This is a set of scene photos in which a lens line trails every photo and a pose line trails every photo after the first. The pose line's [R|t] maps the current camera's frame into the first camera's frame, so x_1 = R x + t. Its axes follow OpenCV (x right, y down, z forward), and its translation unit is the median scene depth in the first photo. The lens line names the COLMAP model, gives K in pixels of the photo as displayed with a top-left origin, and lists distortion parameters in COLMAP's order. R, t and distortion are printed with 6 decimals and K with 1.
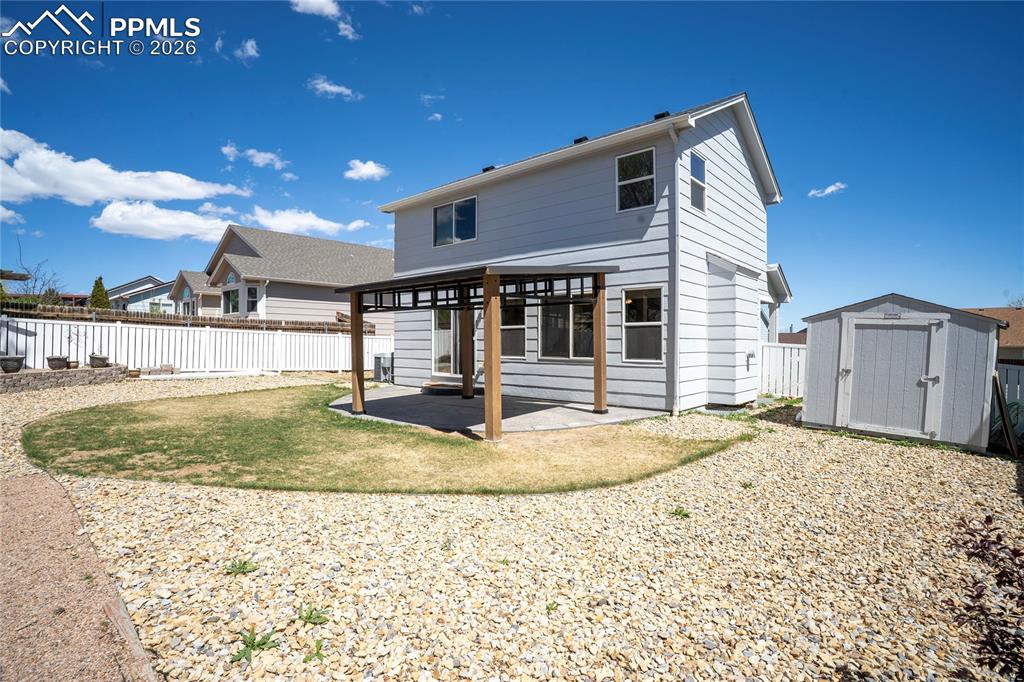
lens RADIAL K [[503.6, 0, 517.1], [0, 503.6, 340.6], [0, 0, 1]] dist [-0.038631, 0.011518]
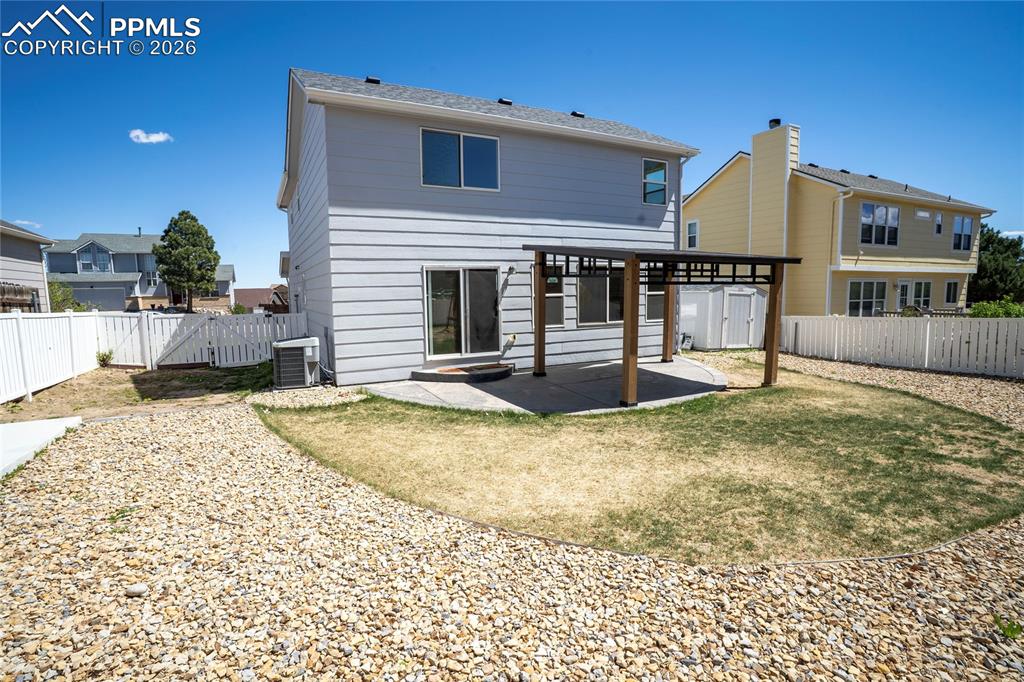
lens RADIAL K [[503.6, 0, 514.5], [0, 503.6, 340.6], [0, 0, 1]] dist [-0.038631, 0.011518]
pose [[0.365734, -0.096765, 0.925676, -0.893262], [0.015614, 0.995079, 0.097851, -0.034120], [-0.930588, -0.021334, 0.365445, 0.669253]]
